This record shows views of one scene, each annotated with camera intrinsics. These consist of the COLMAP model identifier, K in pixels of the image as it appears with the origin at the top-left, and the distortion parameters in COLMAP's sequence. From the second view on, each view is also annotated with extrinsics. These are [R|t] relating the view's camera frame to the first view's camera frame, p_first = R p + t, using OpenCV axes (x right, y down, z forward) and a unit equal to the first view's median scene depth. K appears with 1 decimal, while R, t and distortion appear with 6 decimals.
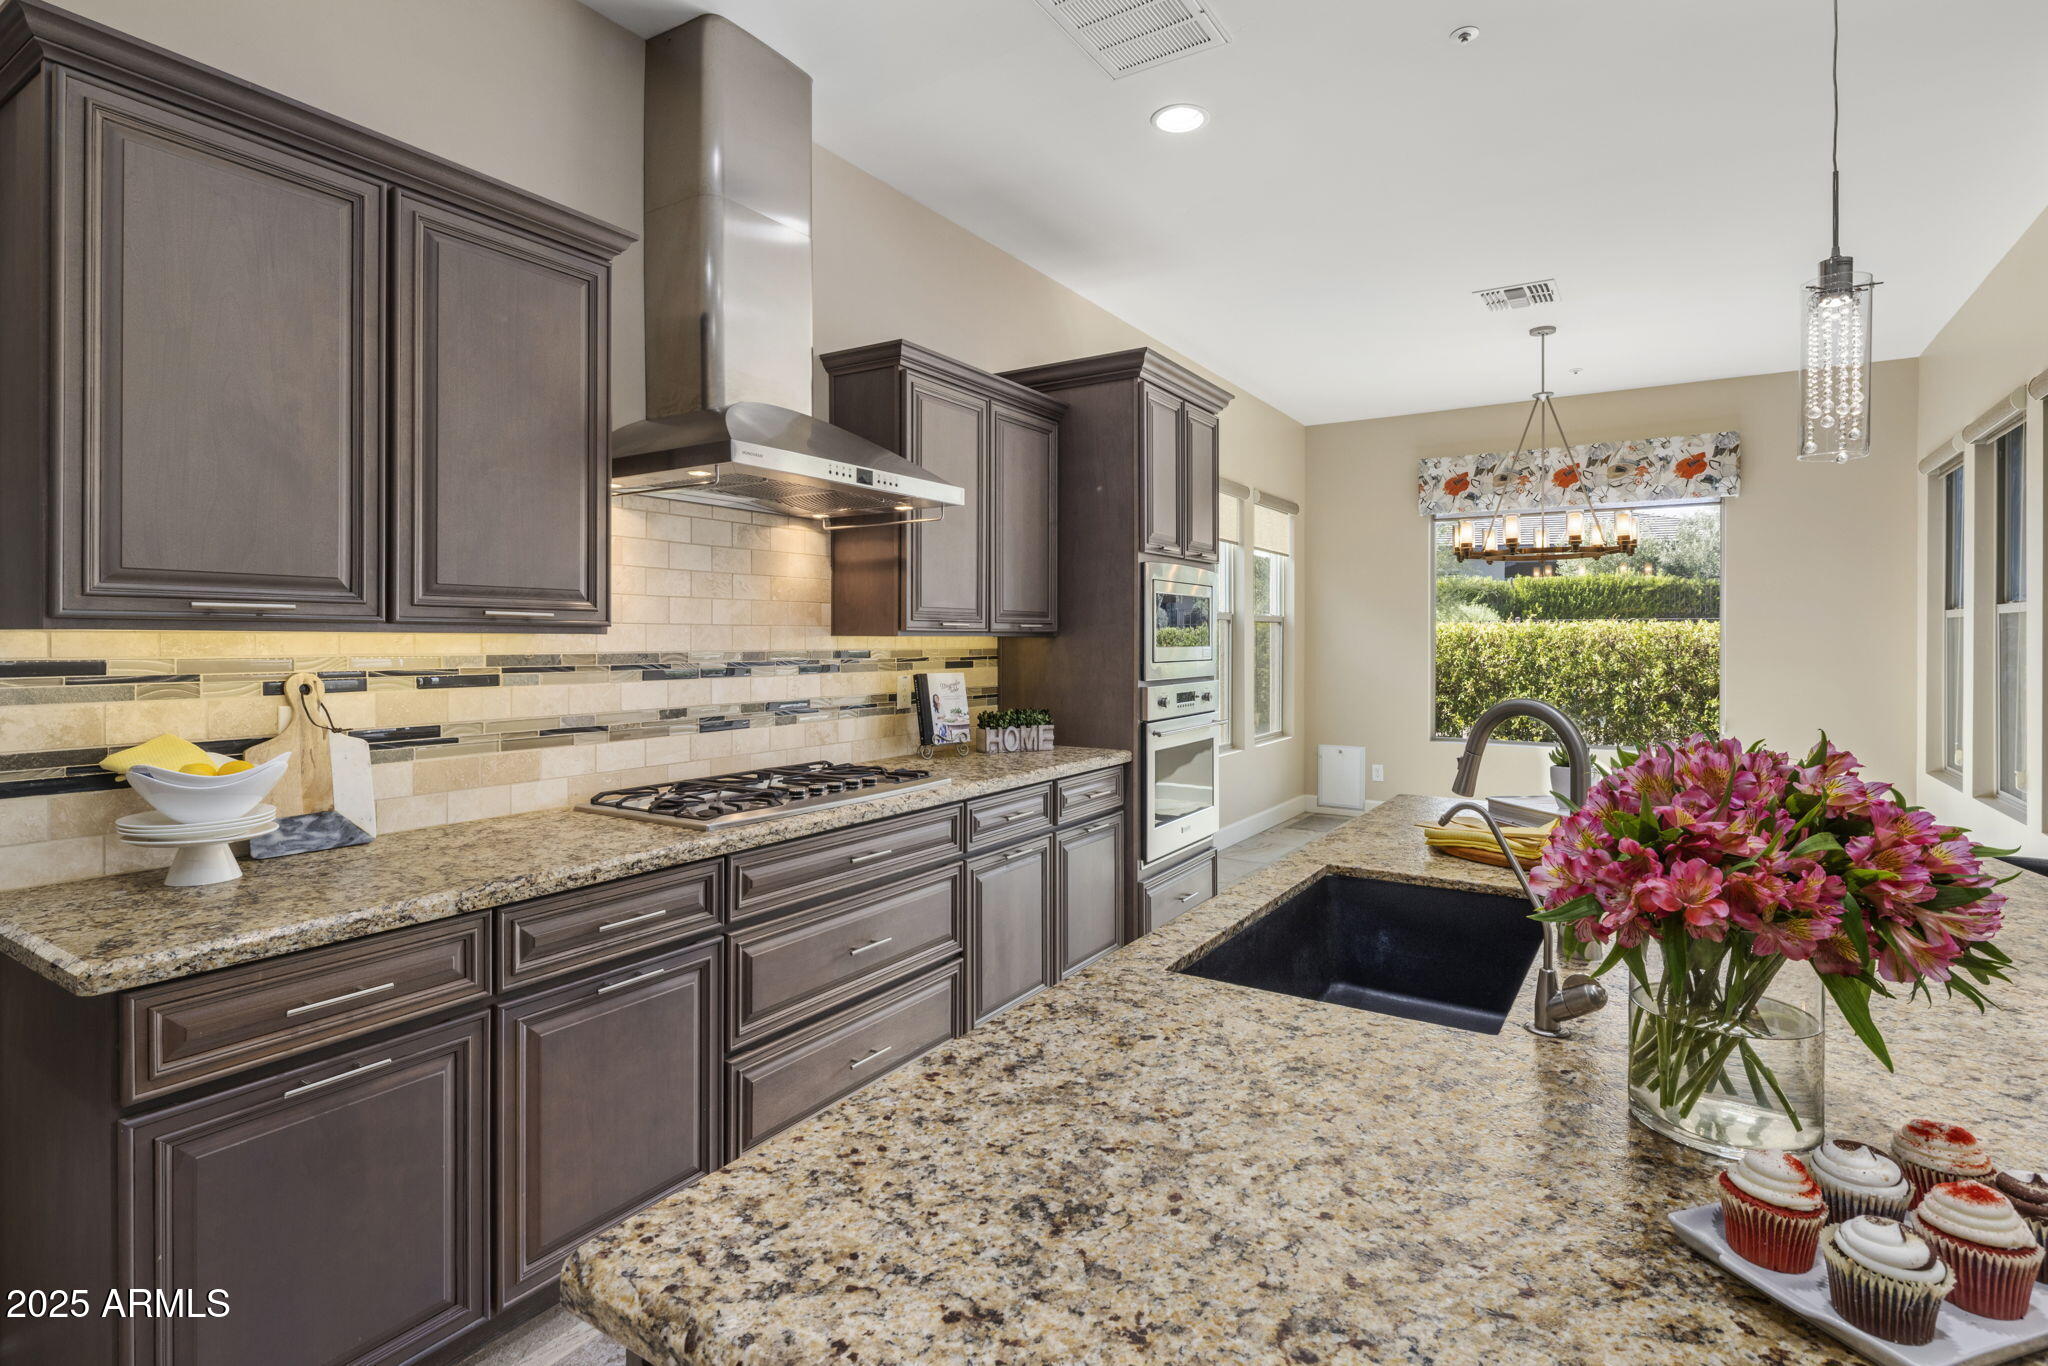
lens RADIAL K [[1012.3, 0, 1020.8], [0, 1012.3, 662.6], [0, 0, 1]] dist [0.002304, -0.001159]
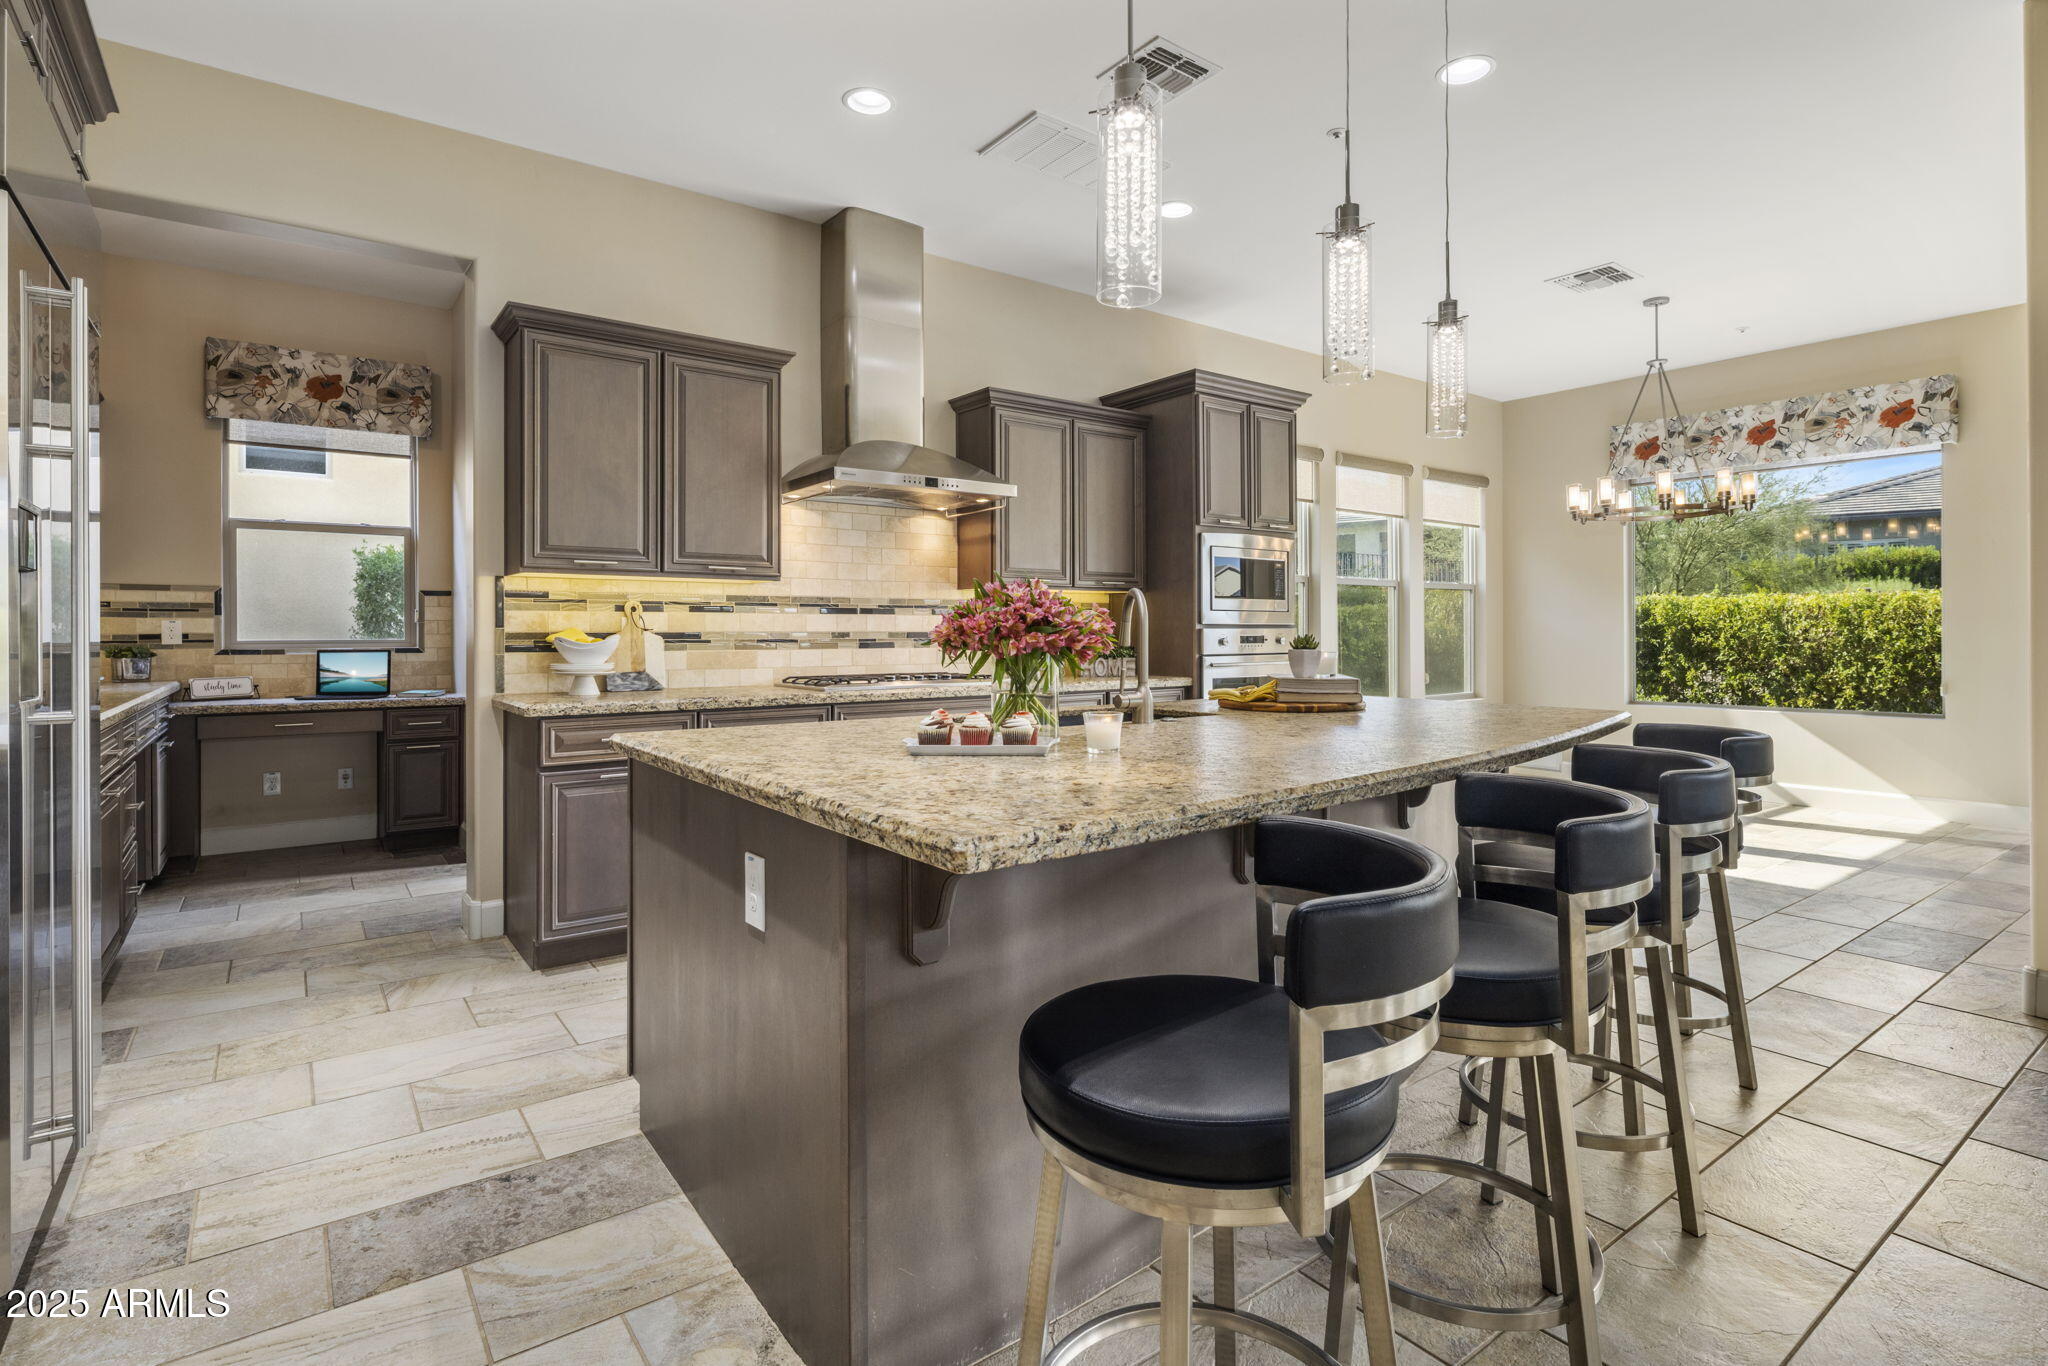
lens RADIAL K [[1012.3, 0, 1020.8], [0, 1012.3, 662.6], [0, 0, 1]] dist [0.002304, -0.001159]
pose [[0.933905, 0.006590, -0.357460, 0.445026], [-0.004927, 0.999972, 0.005564, 0.073993], [0.357487, -0.003435, 0.933912, -0.359321]]
